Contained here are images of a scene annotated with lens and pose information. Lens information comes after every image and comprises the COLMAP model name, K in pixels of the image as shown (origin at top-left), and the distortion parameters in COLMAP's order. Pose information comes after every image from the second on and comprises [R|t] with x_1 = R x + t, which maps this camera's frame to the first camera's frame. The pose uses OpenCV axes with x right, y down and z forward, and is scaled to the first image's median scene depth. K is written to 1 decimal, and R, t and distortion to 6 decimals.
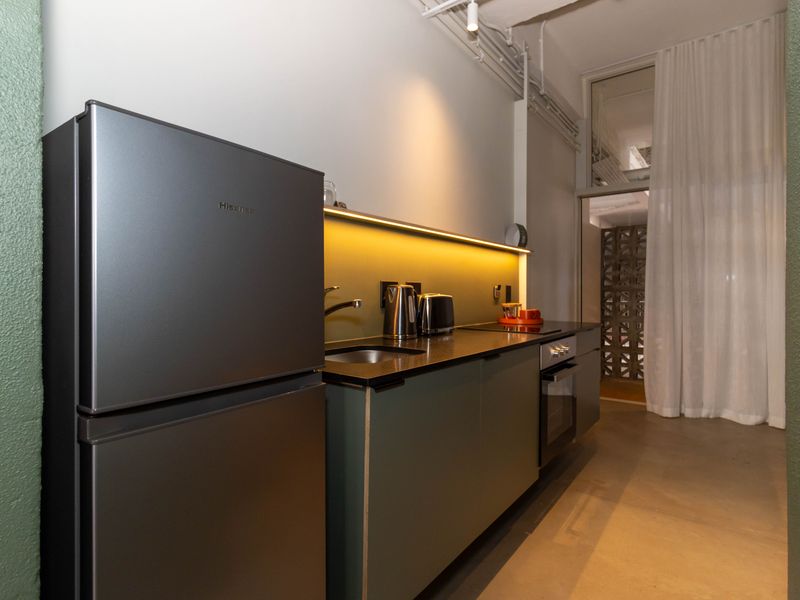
lens RADIAL K [[435.1, 0, 400.1], [0, 435.1, 295.4], [0, 0, 1]] dist [-0.000863, -0.000206]
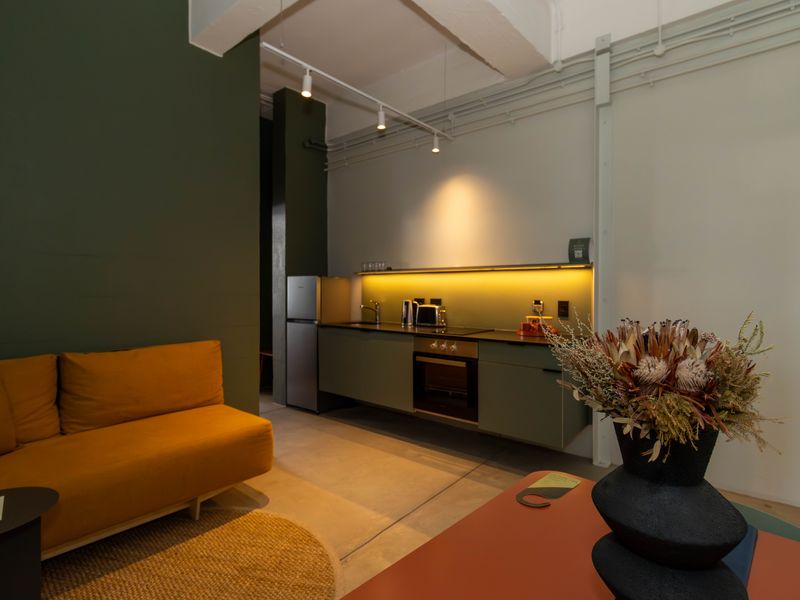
lens RADIAL K [[435.1, 0, 400.1], [0, 435.1, 295.4], [0, 0, 1]] dist [-0.000863, -0.000206]
pose [[-0.063197, 0.012157, -0.997927, 1.886756], [-0.005413, 0.999907, 0.012524, -0.064320], [0.997986, 0.006194, -0.063125, 0.970592]]
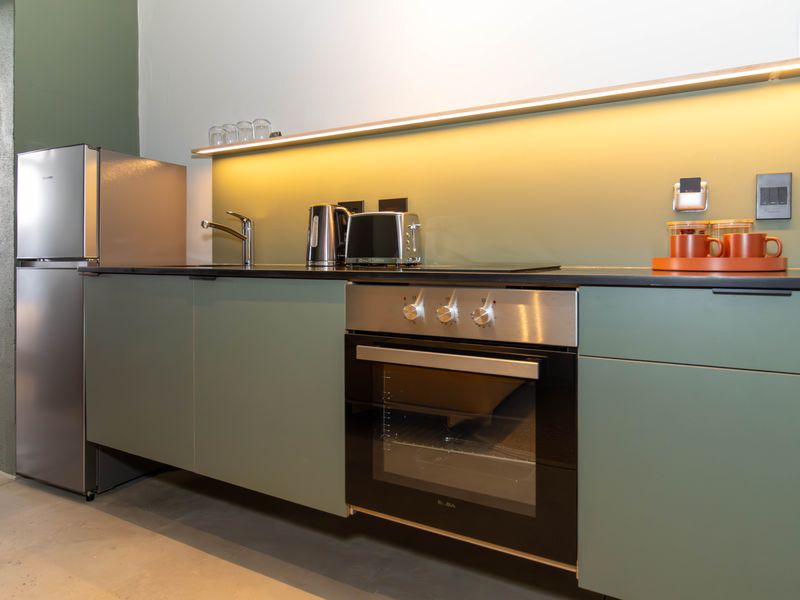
lens RADIAL K [[510.3, 0, 402.1], [0, 510.3, 264.0], [0, 0, 1]] dist [-0.002917, -0.000443]
pose [[0.133056, 0.005054, -0.991096, 0.902758], [-0.004102, 0.999981, 0.004548, 0.078695], [0.991100, 0.003460, 0.133074, 0.904579]]
